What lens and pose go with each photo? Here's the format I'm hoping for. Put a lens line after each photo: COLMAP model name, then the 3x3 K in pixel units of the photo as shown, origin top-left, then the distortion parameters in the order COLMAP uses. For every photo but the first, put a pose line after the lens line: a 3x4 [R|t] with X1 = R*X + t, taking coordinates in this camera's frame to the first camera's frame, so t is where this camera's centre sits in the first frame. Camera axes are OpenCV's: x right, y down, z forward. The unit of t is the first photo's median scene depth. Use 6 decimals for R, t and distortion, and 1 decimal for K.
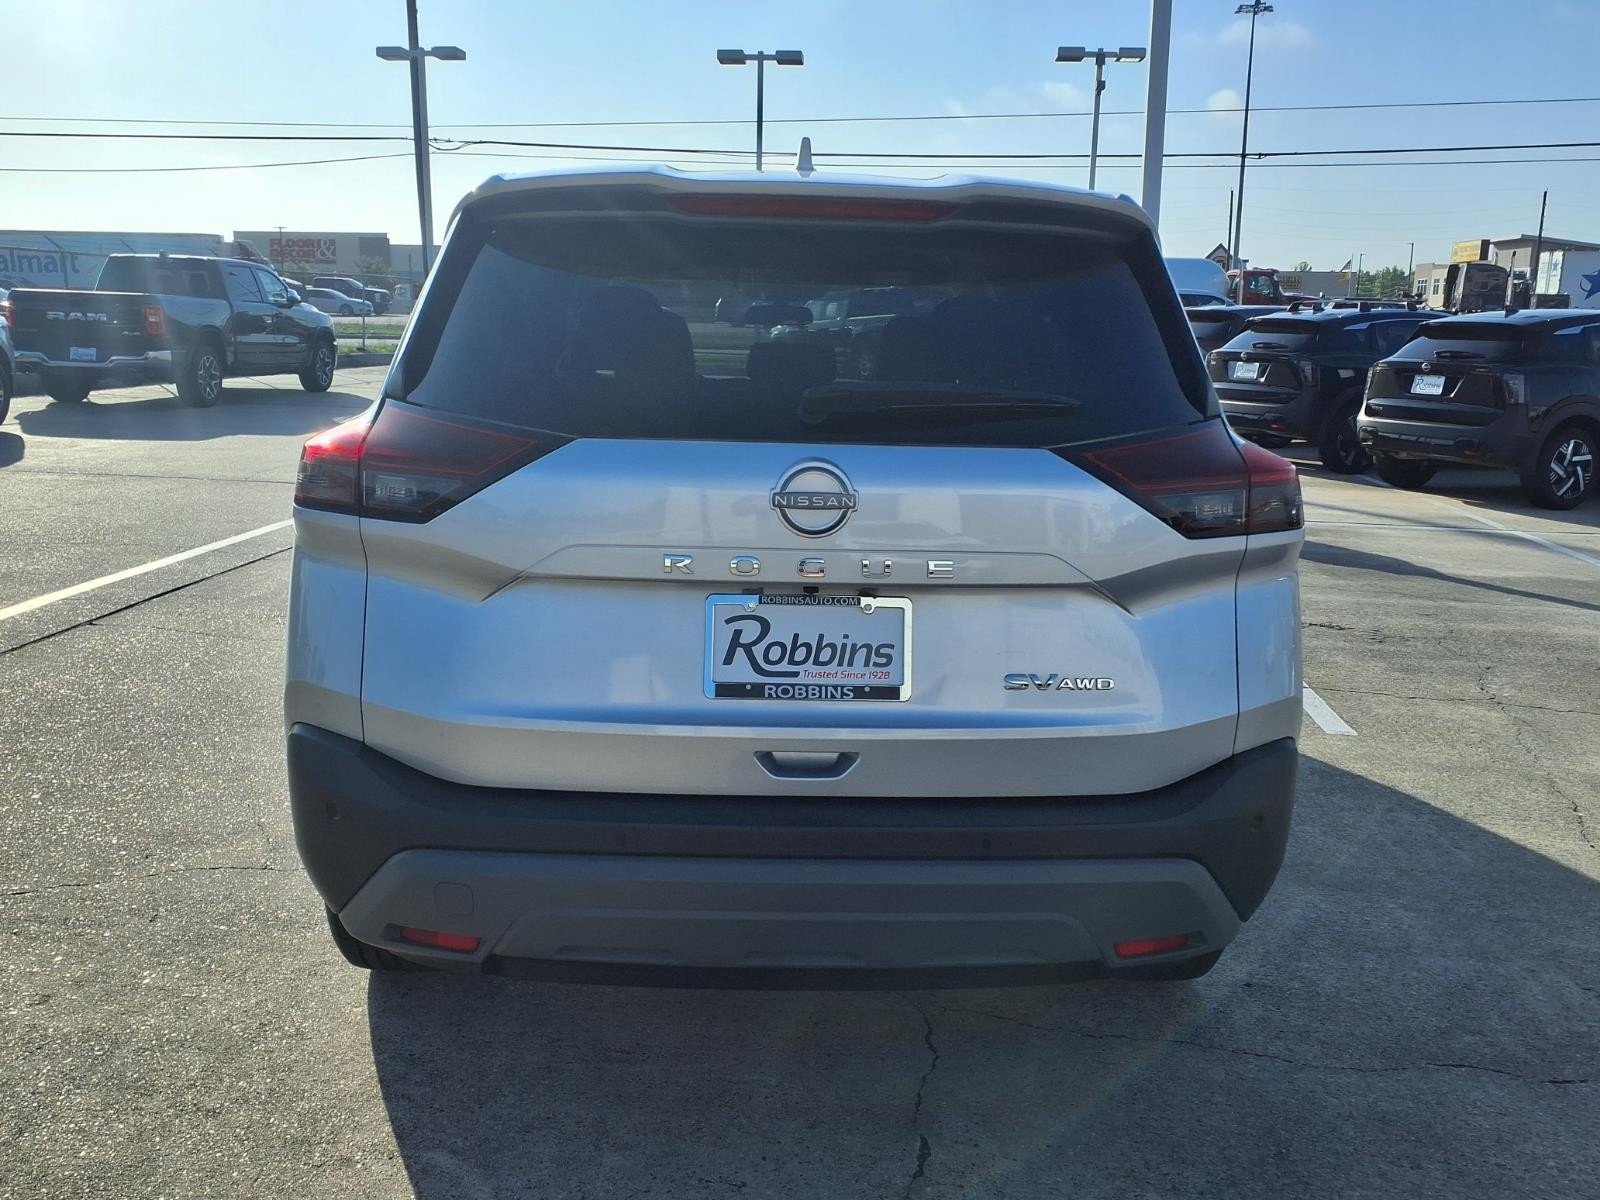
lens RADIAL K [[1380.1, 0, 811.4], [0, 1380.1, 587.9], [0, 0, 1]] dist [0.048225, -0.035568]
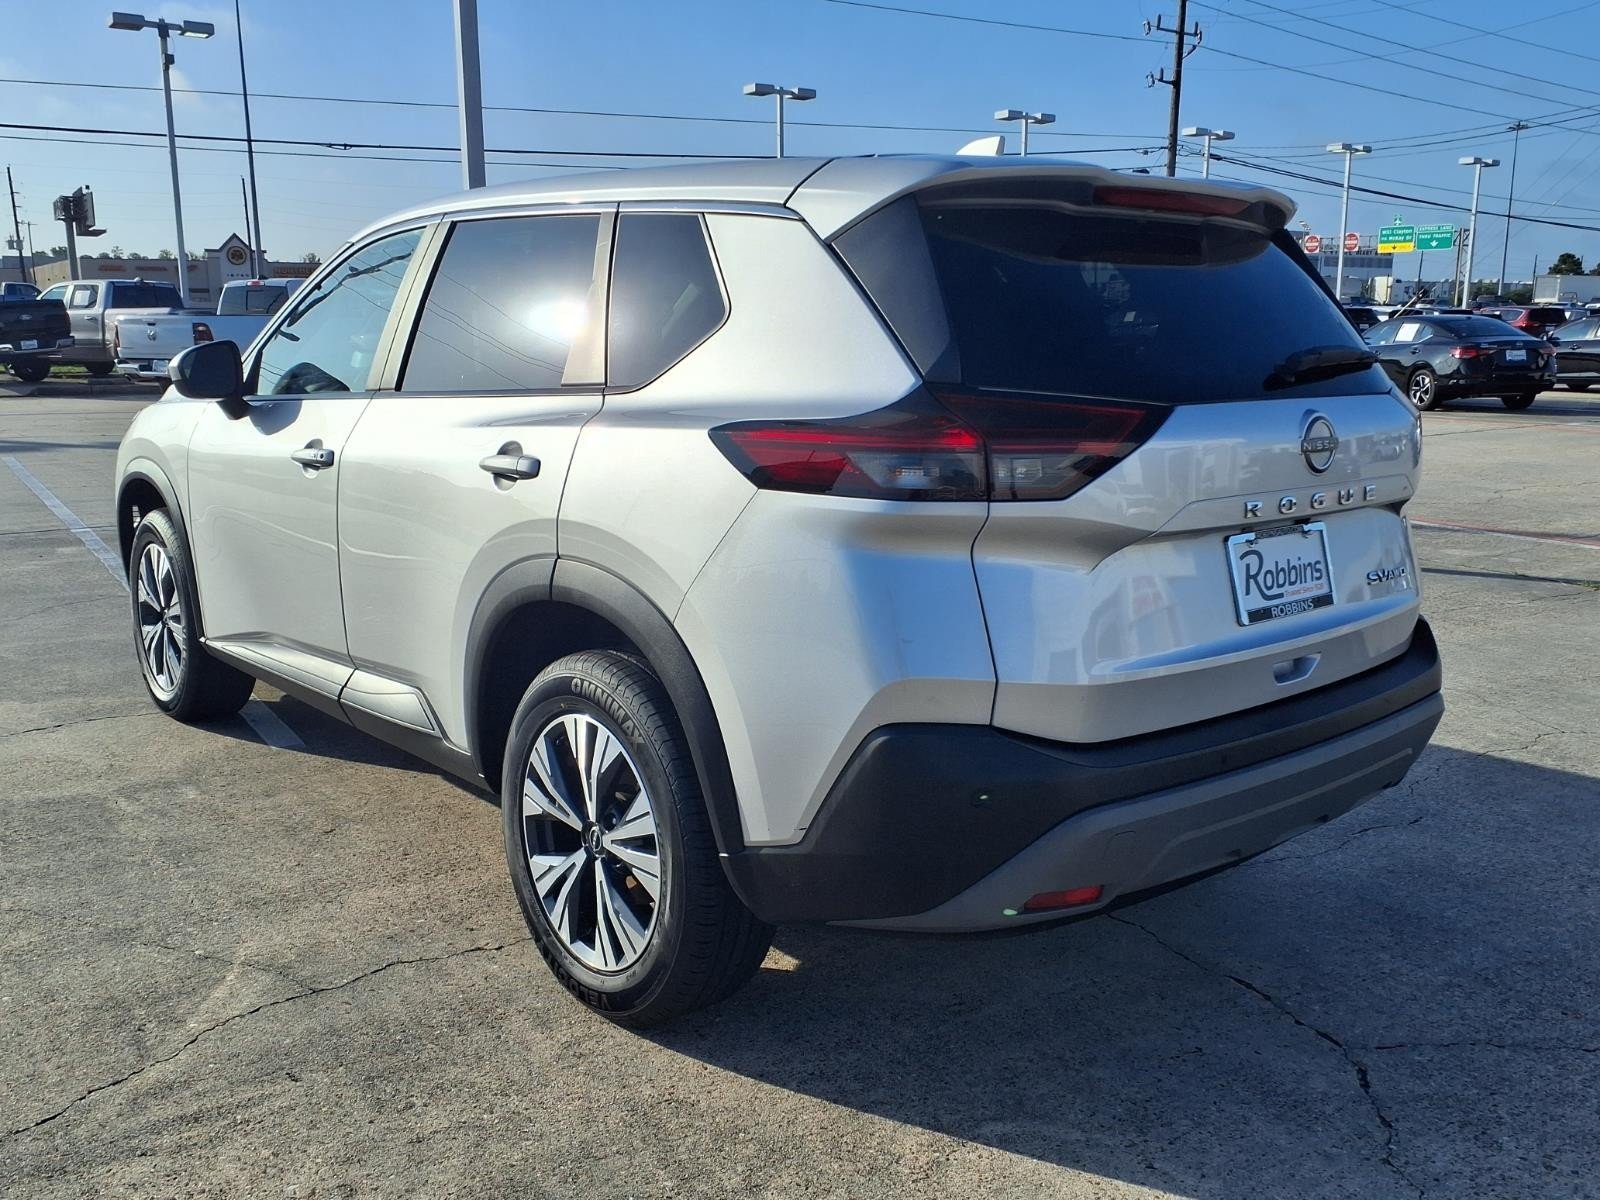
lens RADIAL K [[1379.7, 0, 833.4], [0, 1379.7, 606.2], [0, 0, 1]] dist [0.027911, -0.047885]
pose [[0.784805, -0.147049, 0.602044, -1.030850], [0.135527, 0.988652, 0.064809, -0.057360], [-0.604742, 0.030731, 0.795828, 0.284816]]
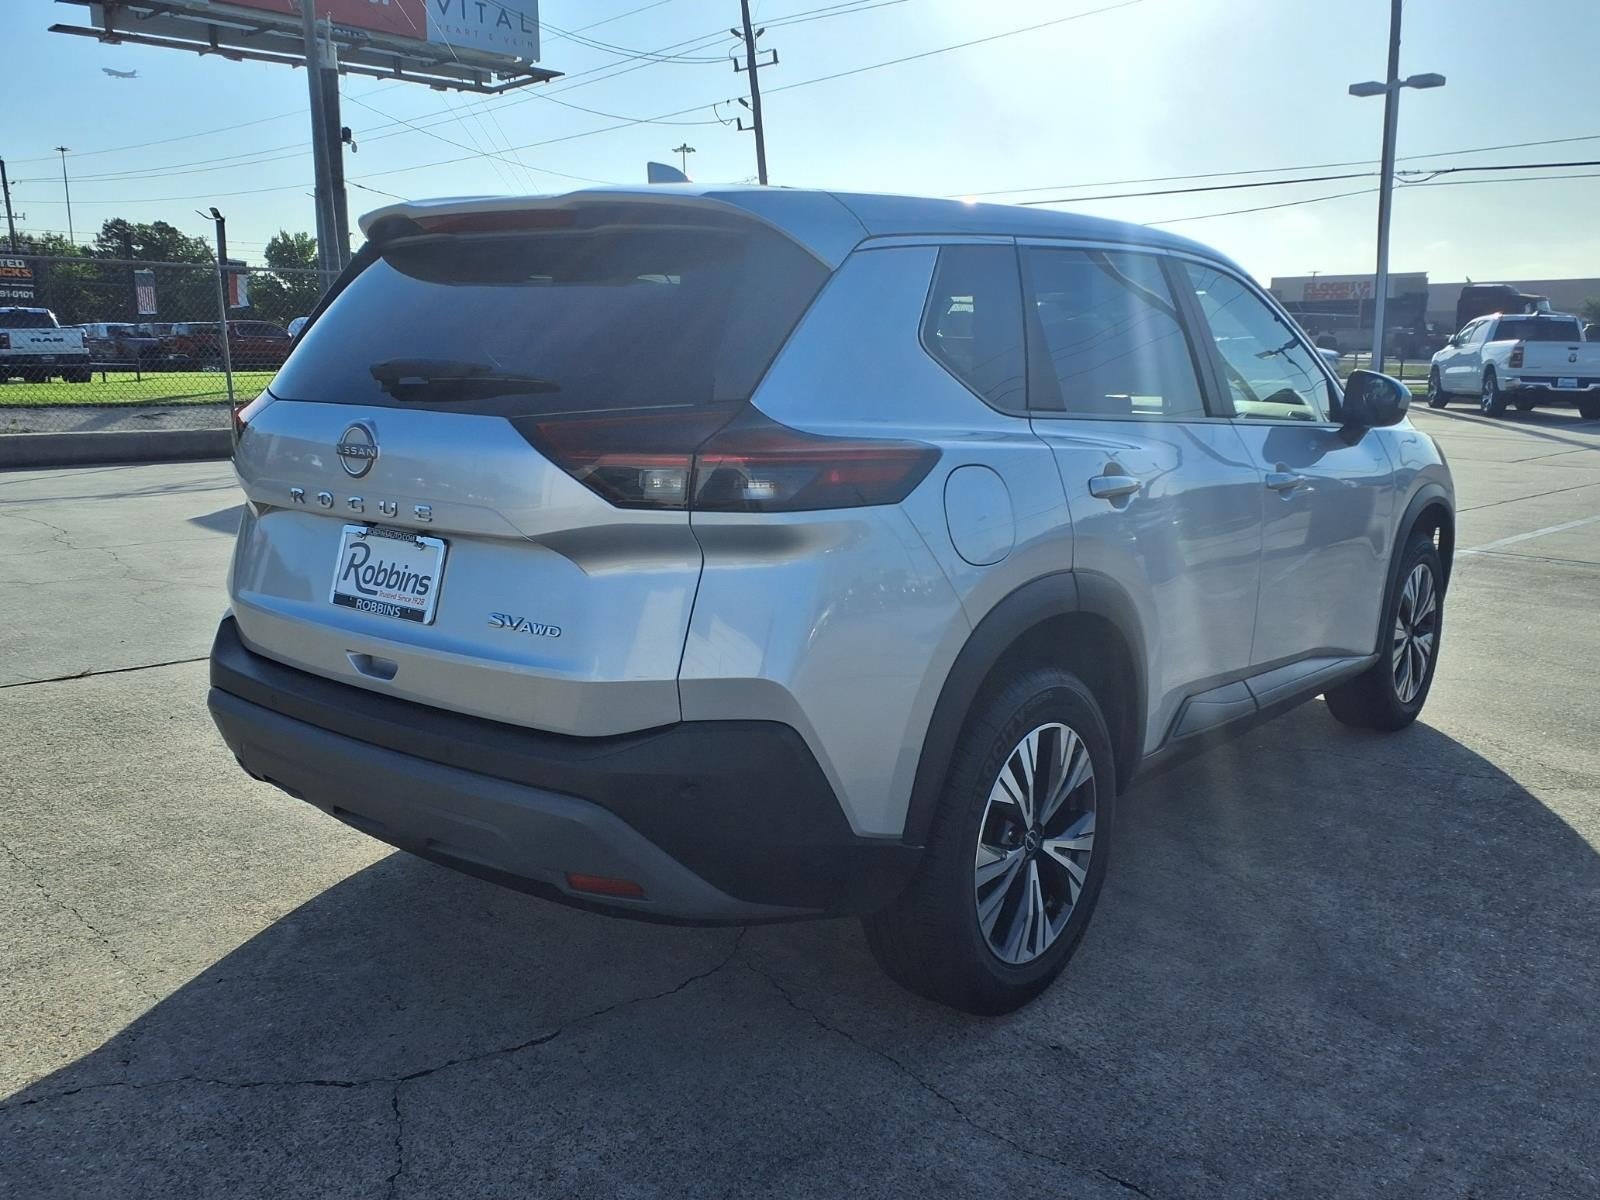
lens RADIAL K [[1379.7, 0, 793.9], [0, 1379.7, 597.4], [0, 0, 1]] dist [0.027911, -0.047885]
pose [[0.761259, 0.104867, -0.639912, 1.078506], [-0.119254, 0.992646, 0.020803, -0.004562], [0.637388, 0.060476, 0.768167, 0.277019]]
